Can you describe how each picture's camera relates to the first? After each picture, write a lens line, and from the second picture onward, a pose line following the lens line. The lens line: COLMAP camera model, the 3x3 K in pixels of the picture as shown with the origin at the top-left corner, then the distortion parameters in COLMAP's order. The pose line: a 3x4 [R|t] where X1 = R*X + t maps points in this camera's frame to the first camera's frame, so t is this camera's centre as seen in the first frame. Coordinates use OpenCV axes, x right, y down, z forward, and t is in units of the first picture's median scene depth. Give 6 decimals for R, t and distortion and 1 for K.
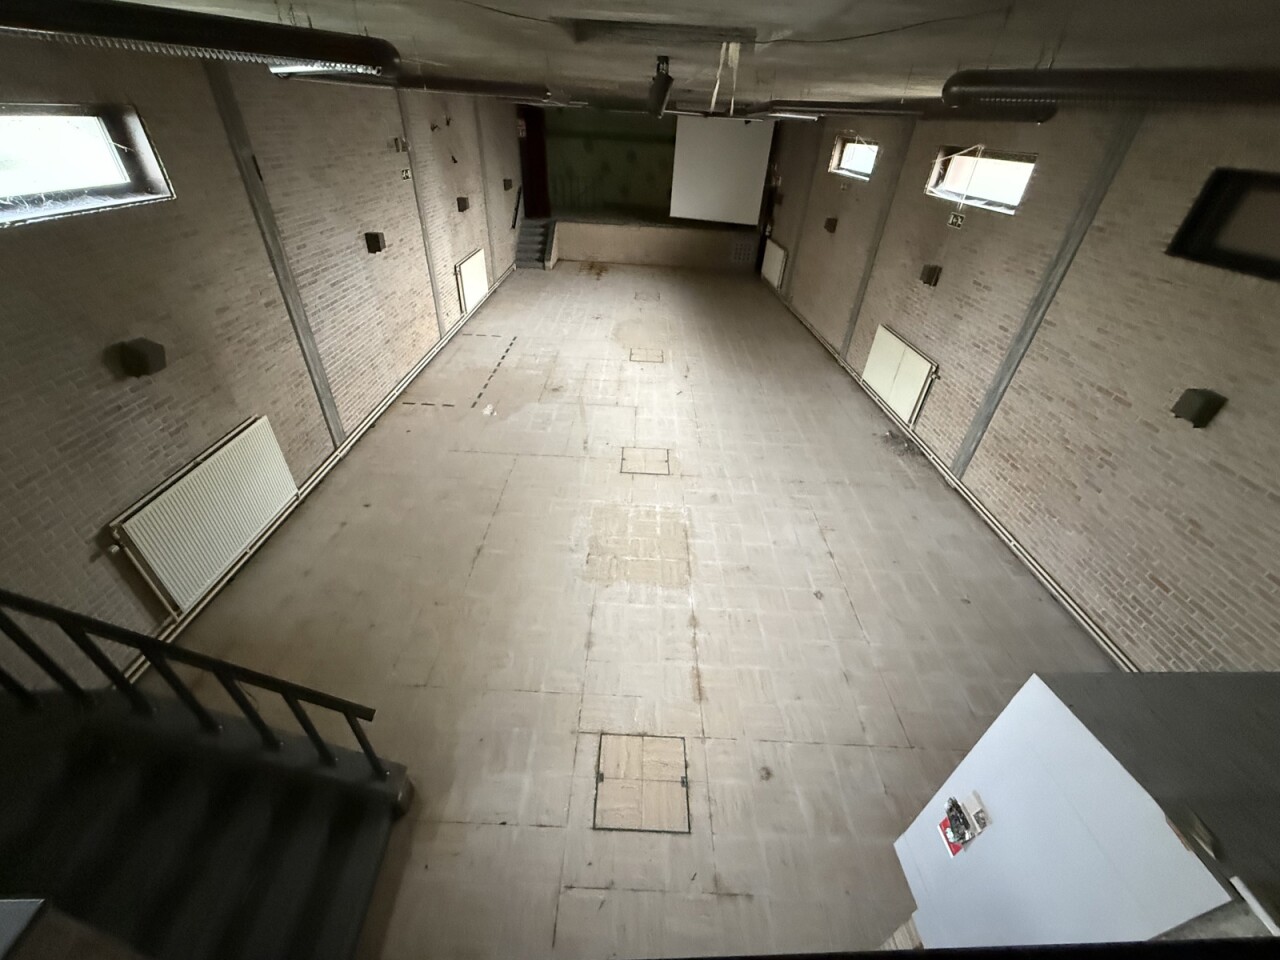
lens RADIAL K [[511.0, 0, 636.3], [0, 511.0, 484.6], [0, 0, 1]] dist [0.002419, -0.000477]
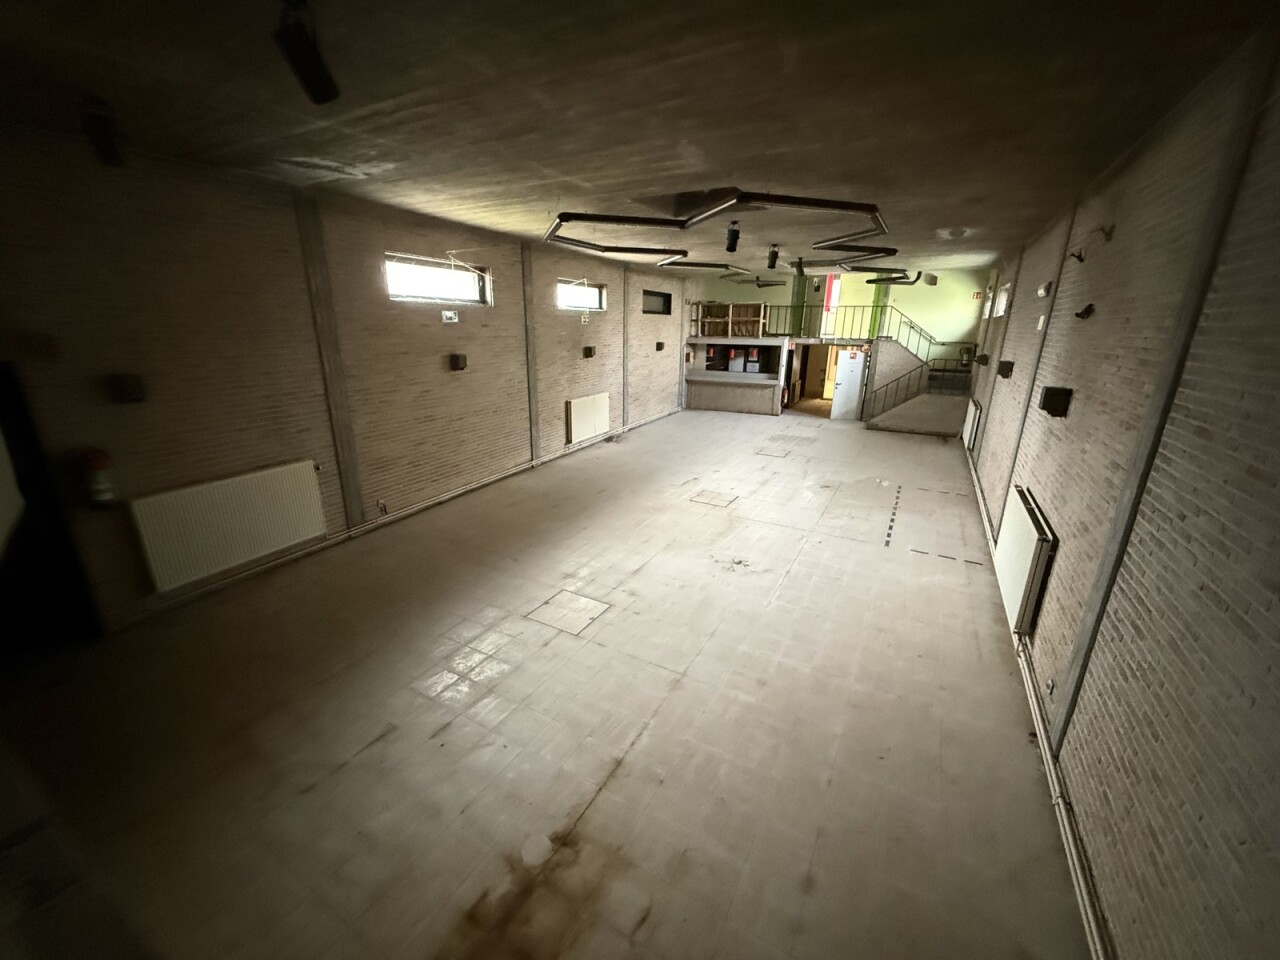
lens RADIAL K [[511.0, 0, 634.4], [0, 511.0, 478.1], [0, 0, 1]] dist [0.002419, -0.000477]
pose [[-0.880423, -0.197929, 0.430904, -0.248261], [0.225151, 0.625262, 0.747232, -1.044822], [-0.417327, 0.754899, -0.505931, 1.612914]]
